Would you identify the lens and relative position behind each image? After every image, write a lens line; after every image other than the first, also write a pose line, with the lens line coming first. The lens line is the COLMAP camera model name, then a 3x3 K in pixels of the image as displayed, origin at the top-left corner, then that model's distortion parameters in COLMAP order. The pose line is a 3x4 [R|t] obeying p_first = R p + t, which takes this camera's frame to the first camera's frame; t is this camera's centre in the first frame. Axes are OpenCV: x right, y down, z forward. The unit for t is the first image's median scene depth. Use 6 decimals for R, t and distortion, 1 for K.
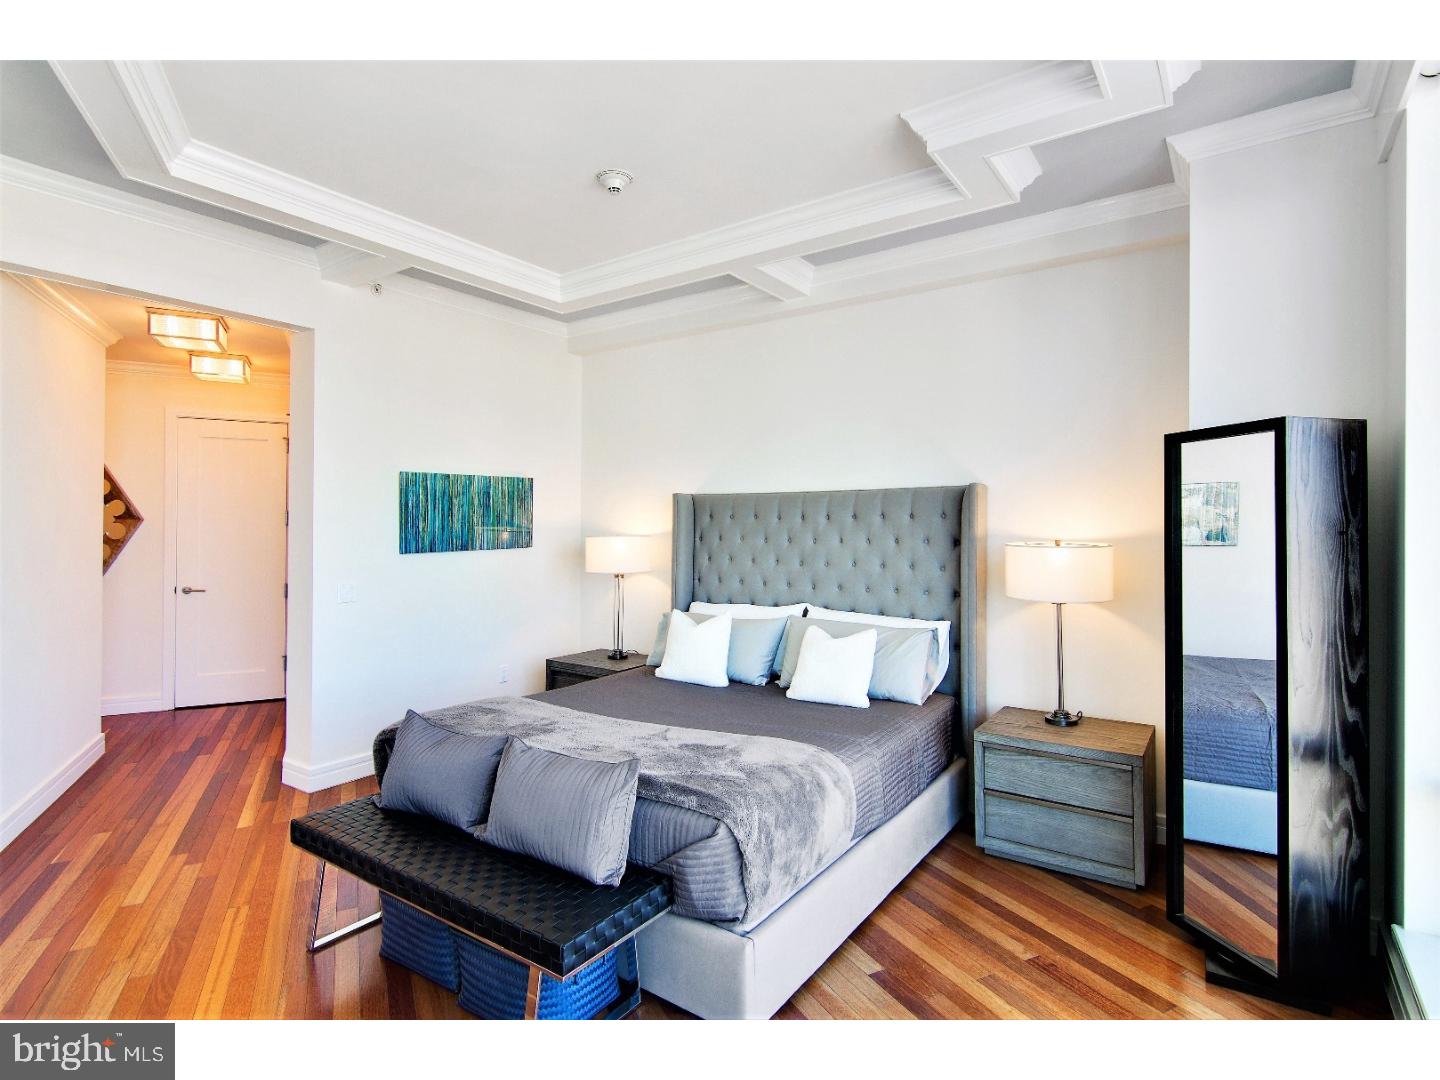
lens RADIAL K [[727.8, 0, 710.3], [0, 727.8, 532.2], [0, 0, 1]] dist [0.000528, -0.001182]
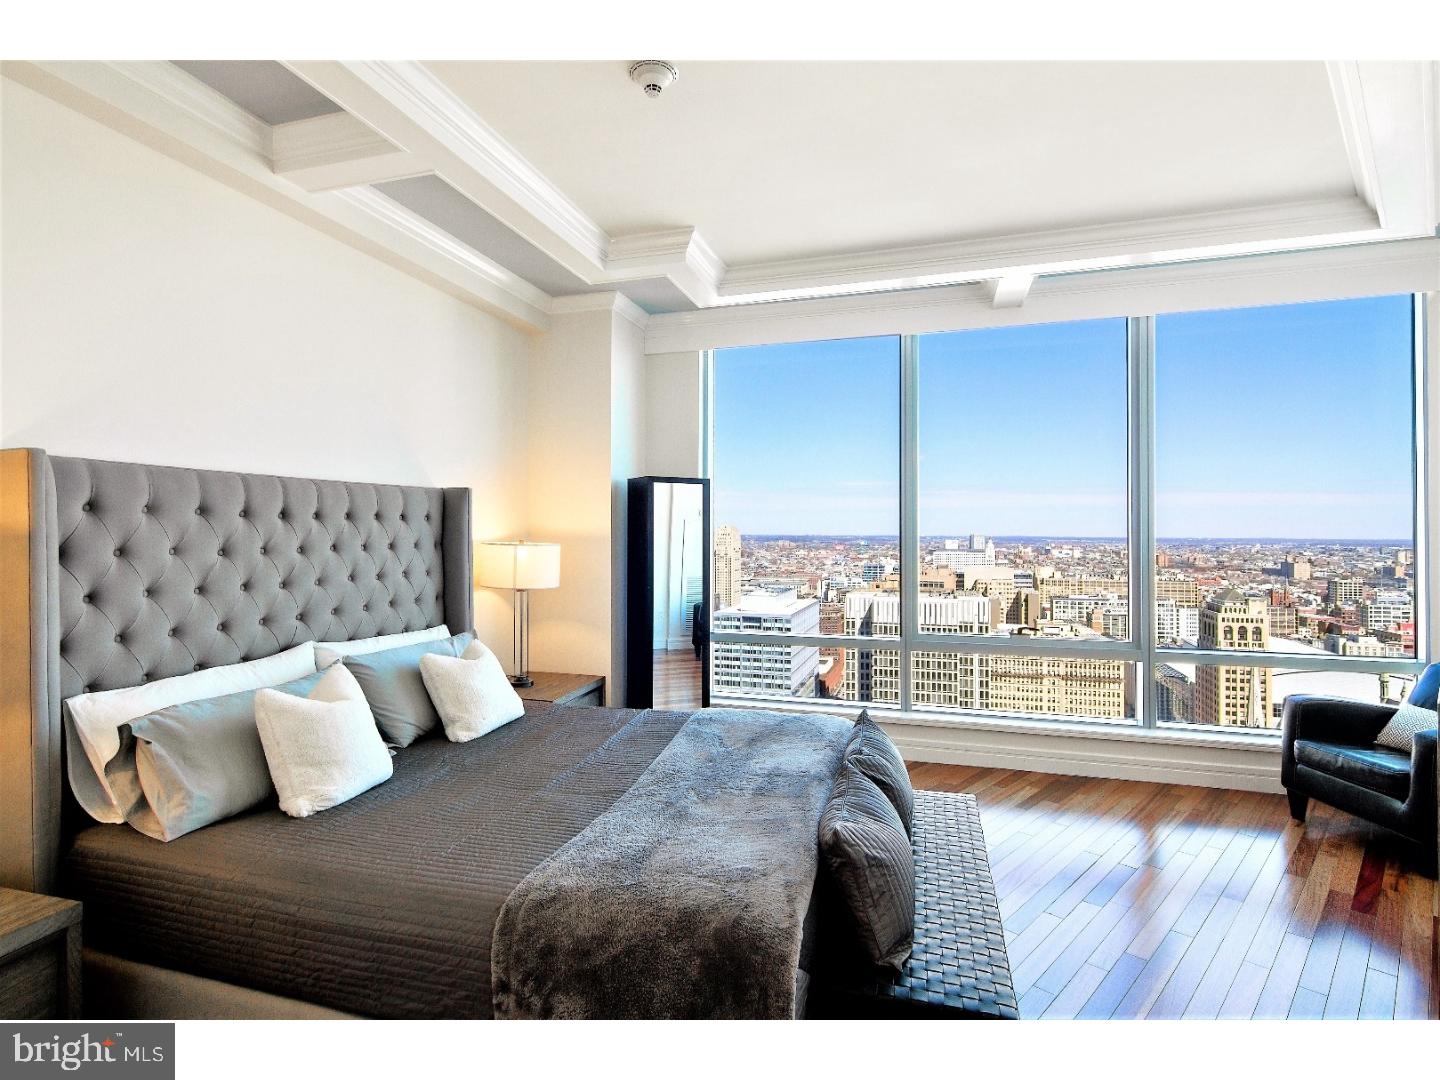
lens RADIAL K [[727.8, 0, 710.3], [0, 727.8, 532.2], [0, 0, 1]] dist [0.000528, -0.001182]
pose [[-0.313237, -0.011139, 0.949610, -0.701348], [-0.002641, 0.999938, 0.010858, -0.015744], [-0.949671, 0.000893, -0.313247, 0.945157]]
